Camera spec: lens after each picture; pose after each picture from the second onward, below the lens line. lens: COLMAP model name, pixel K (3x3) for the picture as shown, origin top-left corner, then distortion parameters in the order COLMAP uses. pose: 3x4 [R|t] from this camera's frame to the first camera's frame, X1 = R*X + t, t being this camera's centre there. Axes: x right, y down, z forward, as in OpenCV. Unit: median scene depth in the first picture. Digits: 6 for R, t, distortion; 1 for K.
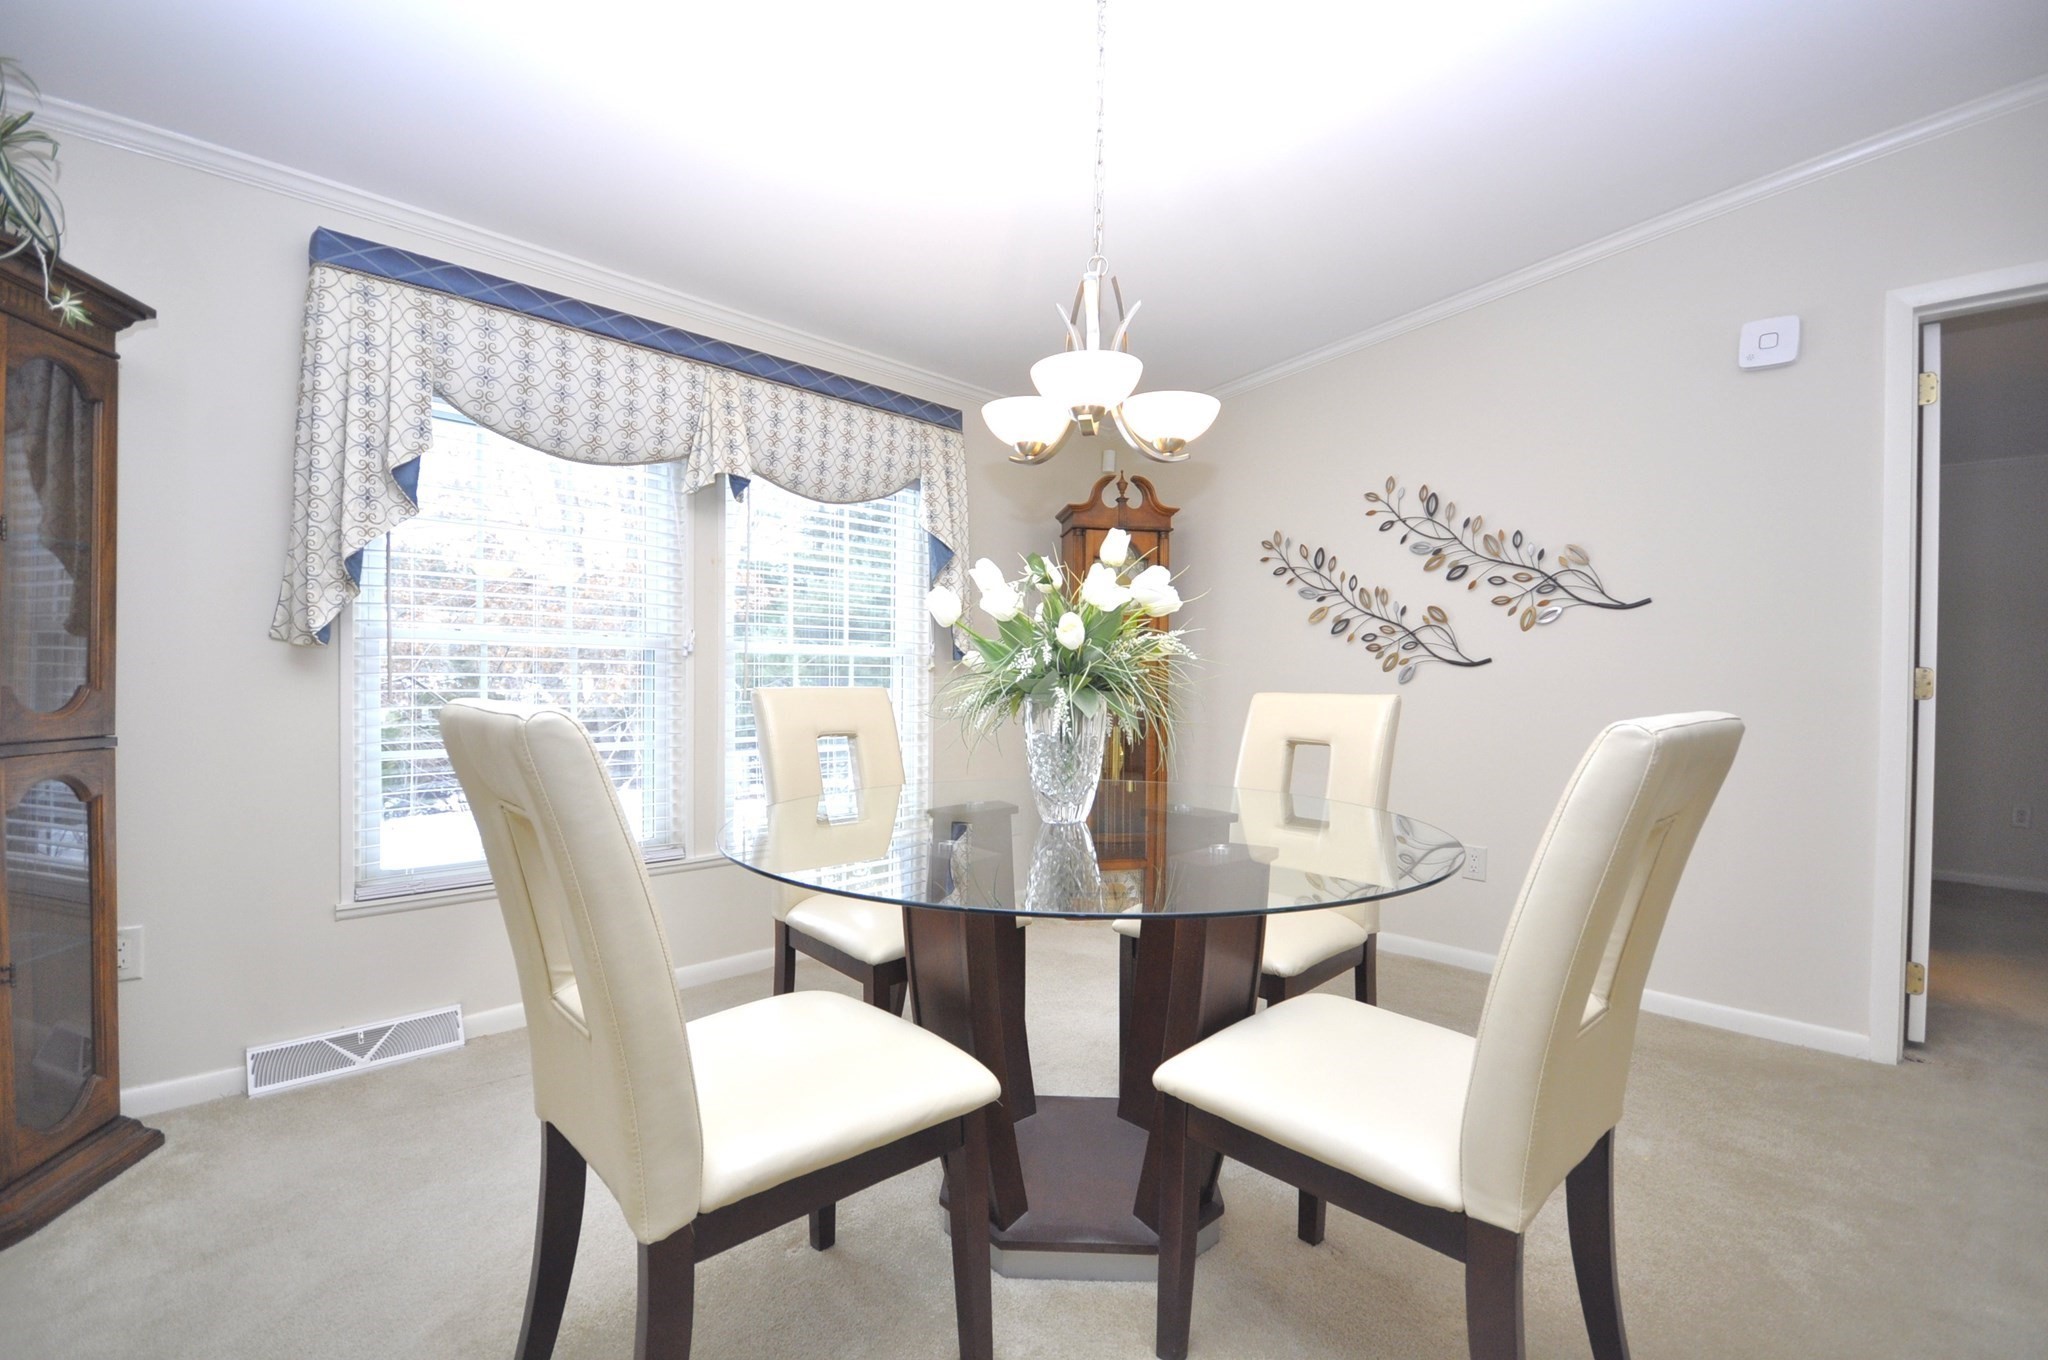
lens RADIAL K [[971.4, 0, 1045.0], [0, 971.4, 682.7], [0, 0, 1]] dist [0.004426, -0.001054]
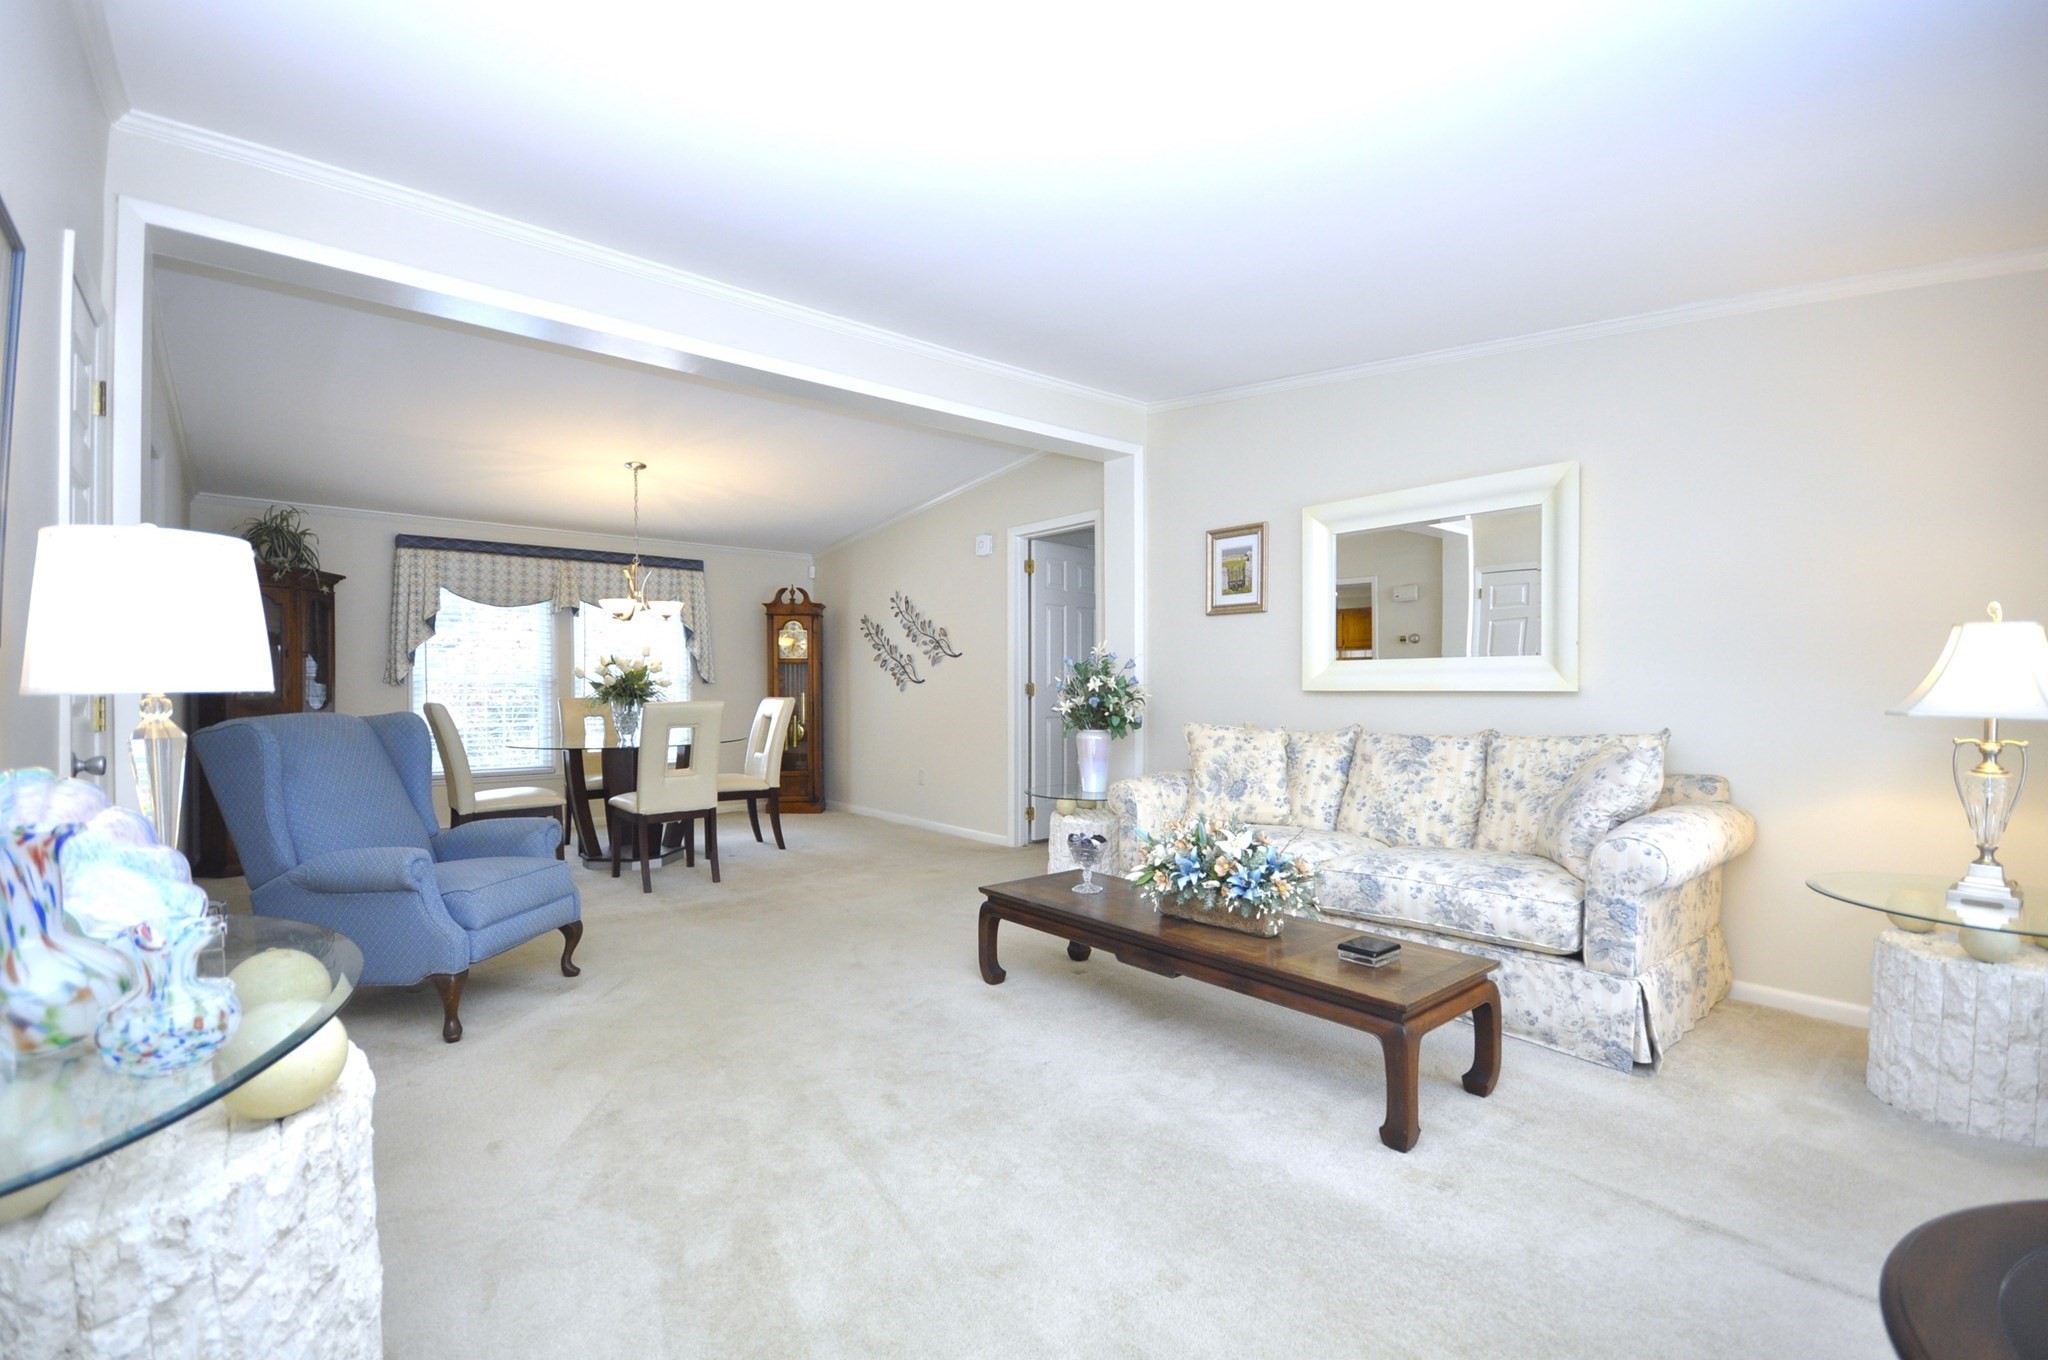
lens RADIAL K [[903.5, 0, 1016.1], [0, 903.5, 683.8], [0, 0, 1]] dist [0.001940, -0.004326]
pose [[0.998157, -0.014859, -0.058832, 0.815342], [0.014652, 0.999885, -0.003952, -0.002851], [0.058884, 0.003083, 0.998260, -1.034215]]
